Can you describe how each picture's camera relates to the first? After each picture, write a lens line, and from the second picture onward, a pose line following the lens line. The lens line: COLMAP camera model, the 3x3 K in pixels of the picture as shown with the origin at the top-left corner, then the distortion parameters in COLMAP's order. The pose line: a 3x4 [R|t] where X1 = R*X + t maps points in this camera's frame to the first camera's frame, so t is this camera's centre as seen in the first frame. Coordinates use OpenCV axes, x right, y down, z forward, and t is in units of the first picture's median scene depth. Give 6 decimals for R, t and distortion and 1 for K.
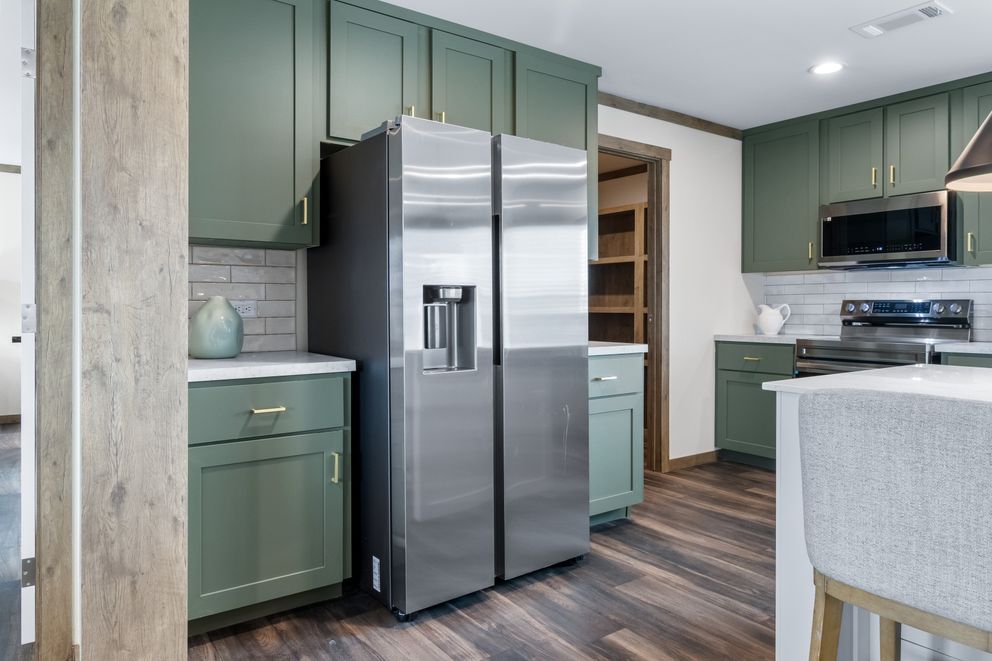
lens RADIAL K [[661.7, 0, 493.0], [0, 661.7, 307.2], [0, 0, 1]] dist [0.001899, -0.001165]
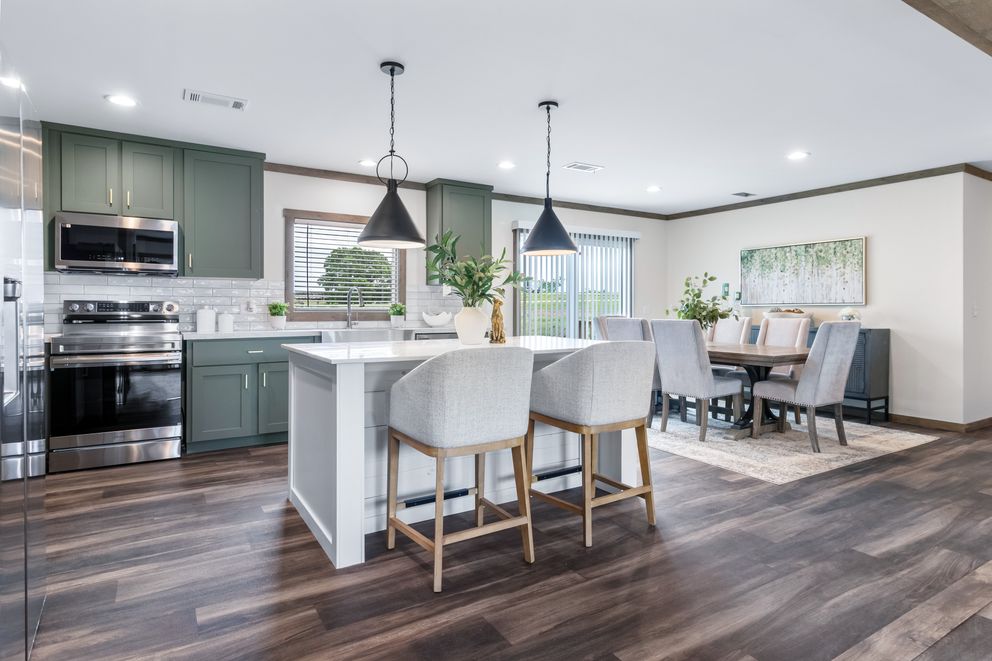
lens RADIAL K [[548.3, 0, 491.6], [0, 548.3, 307.4], [0, 0, 1]] dist [0.011821, 0.000200]
pose [[0.077911, -0.003558, 0.996954, -0.334411], [-0.003447, 0.999987, 0.003838, -0.004833], [-0.996954, -0.003735, 0.077898, 0.231404]]
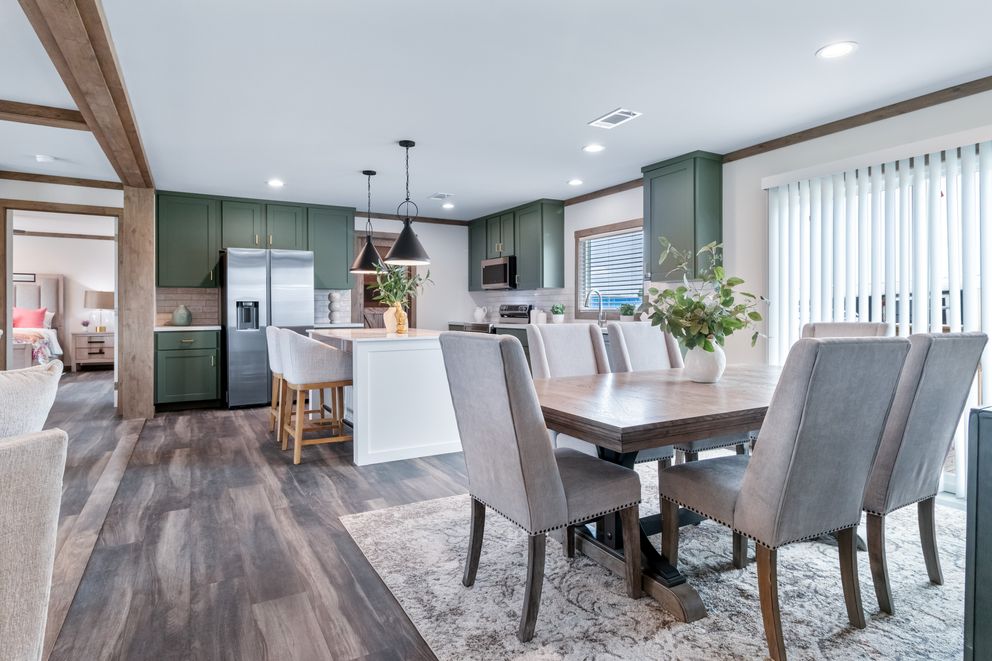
lens RADIAL K [[548.3, 0, 491.6], [0, 548.3, 307.4], [0, 0, 1]] dist [0.011821, 0.000200]
pose [[0.991756, -0.002779, -0.128113, 0.735078], [0.002637, 0.999996, -0.001279, 0.000657], [0.128116, 0.000931, 0.991759, -0.733117]]
